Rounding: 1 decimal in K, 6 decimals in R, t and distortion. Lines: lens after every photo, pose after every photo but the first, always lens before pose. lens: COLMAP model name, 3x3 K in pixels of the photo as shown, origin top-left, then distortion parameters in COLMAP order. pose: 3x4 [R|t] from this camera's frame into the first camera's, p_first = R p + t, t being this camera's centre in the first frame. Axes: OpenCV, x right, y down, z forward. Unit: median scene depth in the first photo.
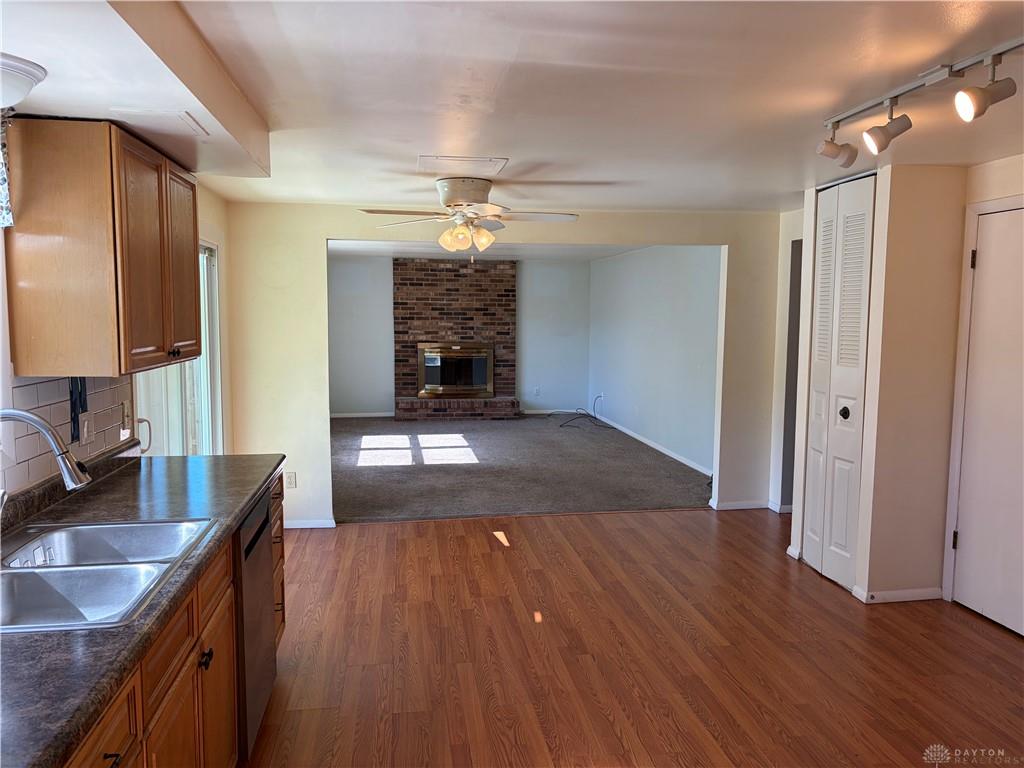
lens RADIAL K [[772.9, 0, 512.0], [0, 772.9, 384.0], [0, 0, 1]] dist [0.094147, -0.110713]
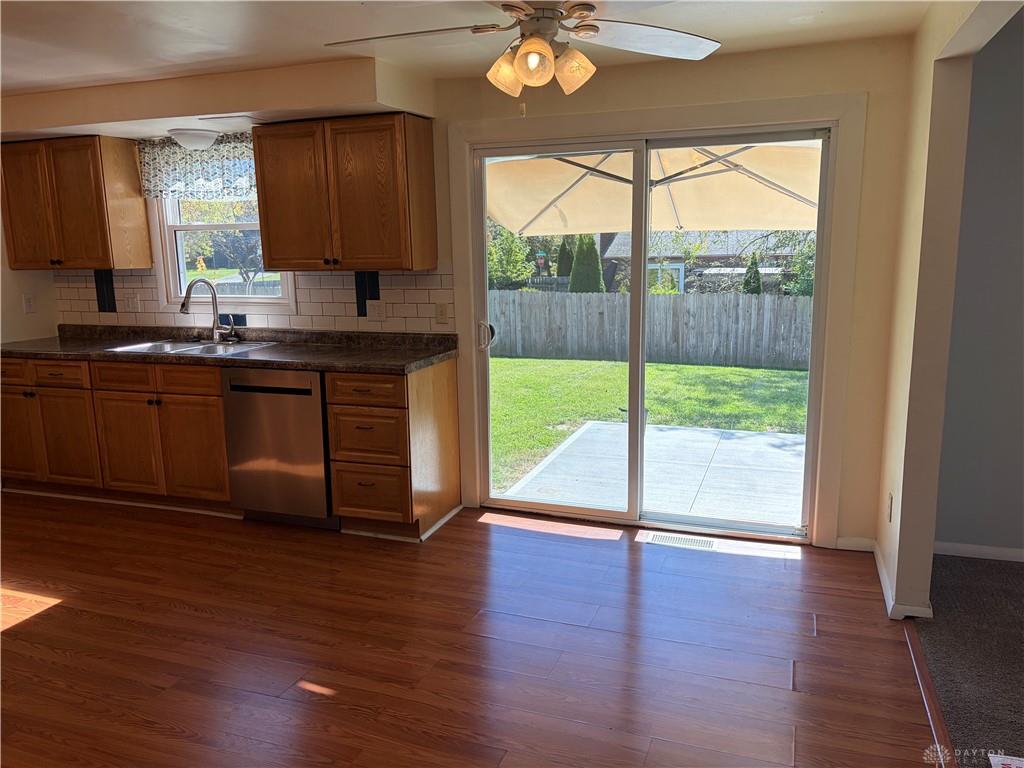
lens RADIAL K [[772.9, 0, 512.0], [0, 772.9, 384.0], [0, 0, 1]] dist [0.094147, -0.110713]
pose [[-0.480163, 0.157641, -0.862898, 0.258943], [-0.065359, 0.974555, 0.214409, -0.056726], [0.874741, 0.159350, -0.457642, 0.754052]]
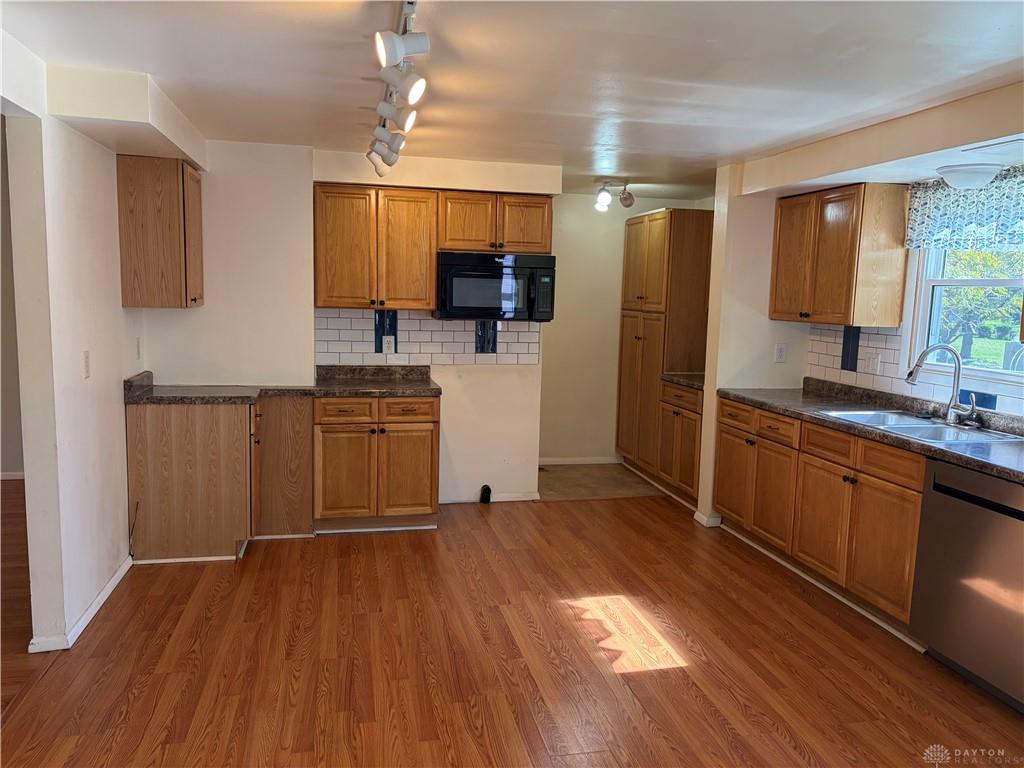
lens RADIAL K [[772.9, 0, 512.0], [0, 772.9, 384.0], [0, 0, 1]] dist [0.094147, -0.110713]
pose [[-0.996888, -0.024775, -0.074842, 0.146525], [-0.040138, 0.976583, 0.211363, -0.060523], [0.067853, 0.213709, -0.974538, 0.725185]]
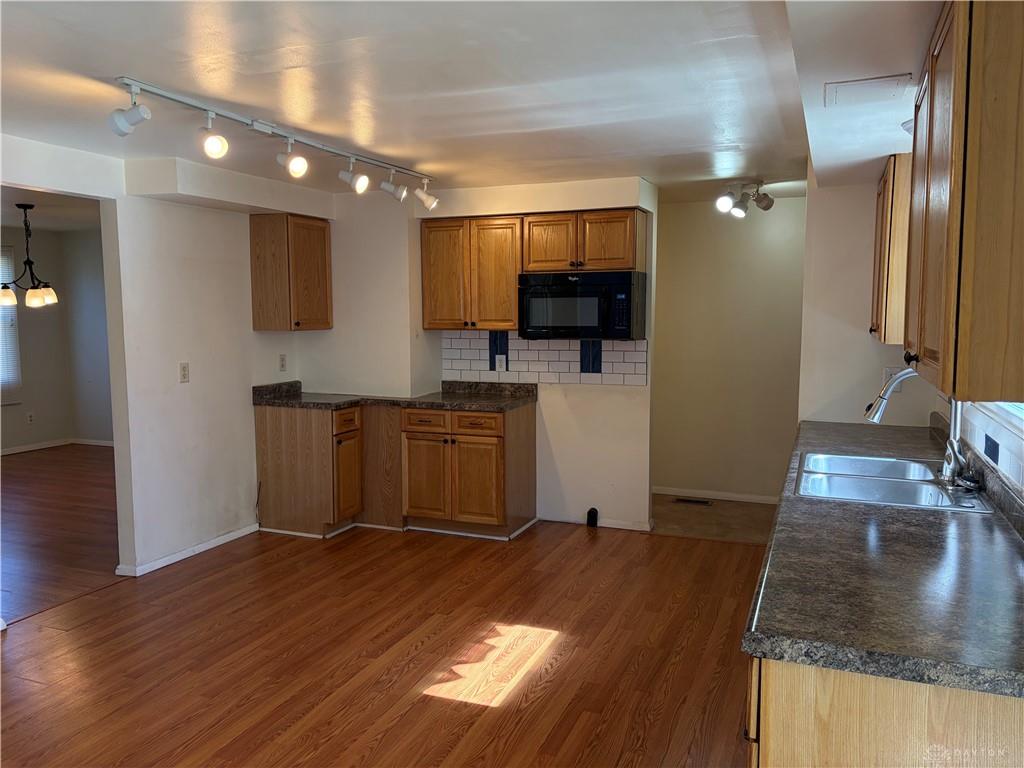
lens RADIAL K [[772.9, 0, 512.0], [0, 772.9, 384.0], [0, 0, 1]] dist [0.094147, -0.110713]
pose [[-0.858963, -0.055711, 0.508998, -0.182604], [0.043845, 0.982410, 0.181518, -0.057329], [-0.510157, 0.178234, -0.841411, 0.650788]]
